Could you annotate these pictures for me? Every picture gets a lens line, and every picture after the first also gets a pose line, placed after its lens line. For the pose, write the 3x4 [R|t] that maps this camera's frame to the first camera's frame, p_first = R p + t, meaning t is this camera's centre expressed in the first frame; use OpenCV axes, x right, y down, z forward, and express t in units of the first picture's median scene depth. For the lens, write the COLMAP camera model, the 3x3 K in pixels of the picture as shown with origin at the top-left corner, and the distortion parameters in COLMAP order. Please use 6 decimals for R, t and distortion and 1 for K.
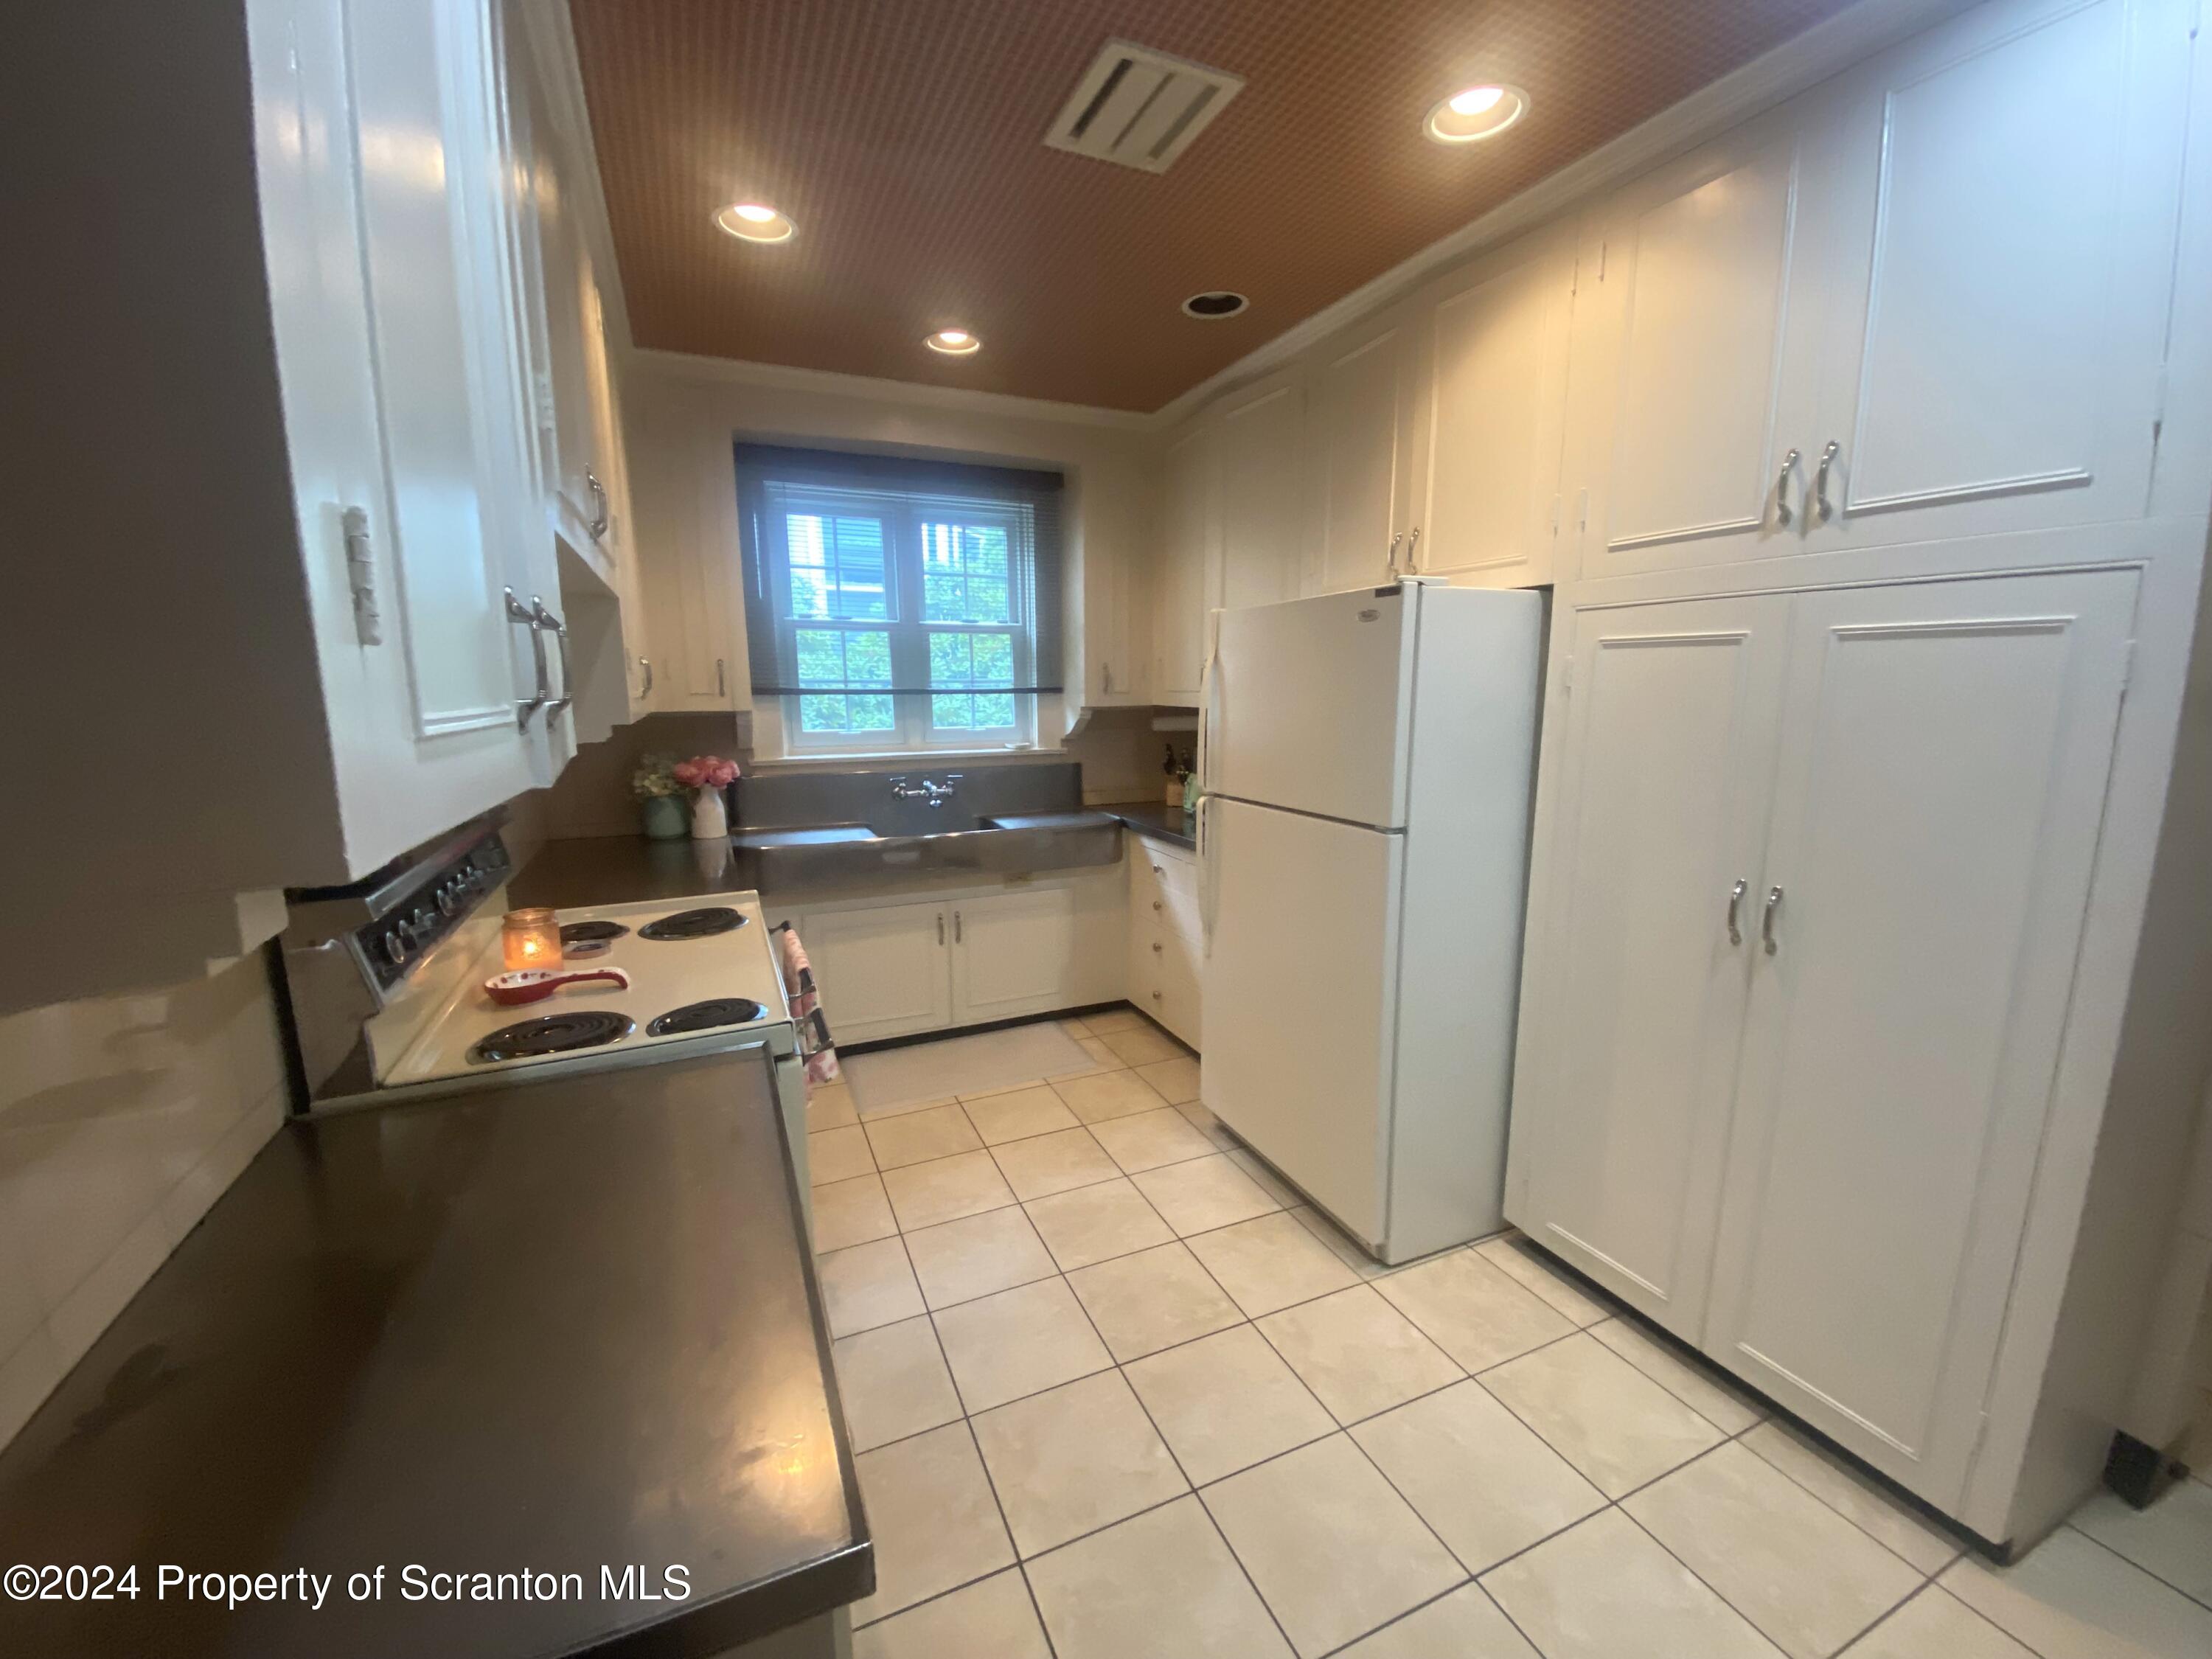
lens RADIAL K [[884.2, 0, 1102.3], [0, 884.2, 839.2], [0, 0, 1]] dist [0.015375, -0.018880]
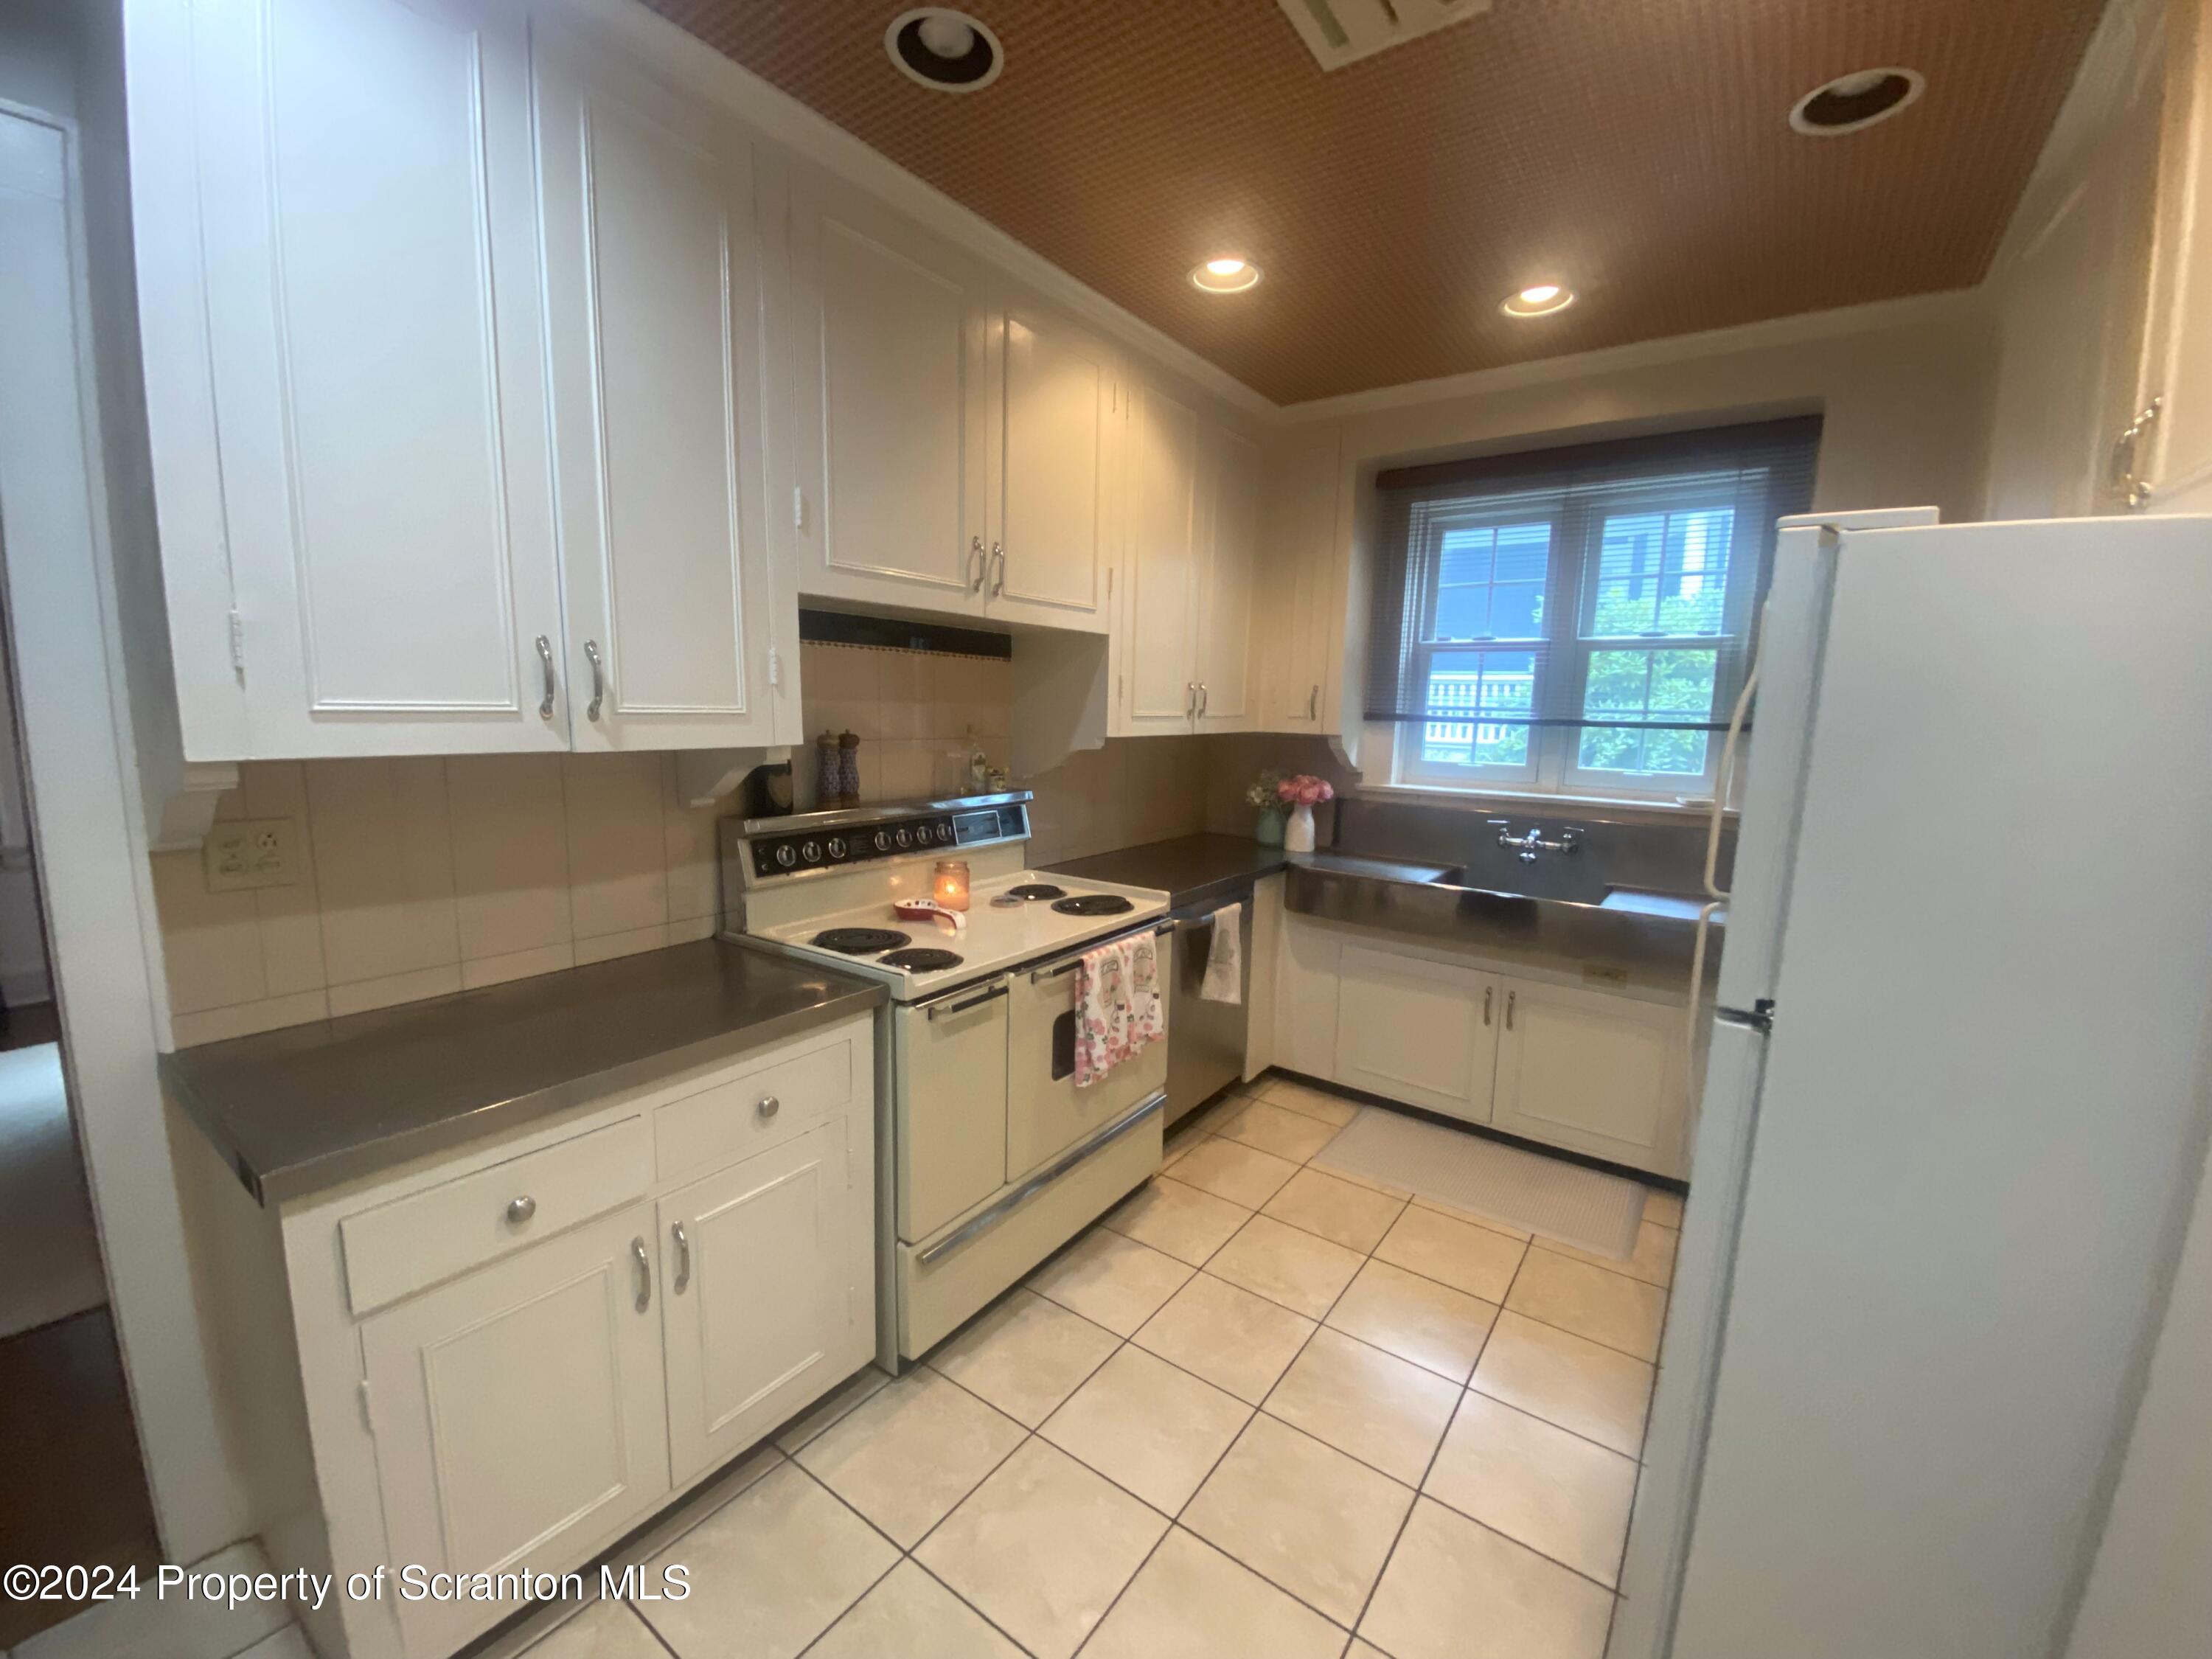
lens RADIAL K [[895.9, 0, 1107.9], [0, 895.9, 837.5], [0, 0, 1]] dist [0.001777, -0.019339]
pose [[0.504387, 0.140212, -0.852018, 0.332540], [-0.172518, 0.983197, 0.059670, -0.041584], [0.846068, 0.116892, 0.520101, 0.240196]]
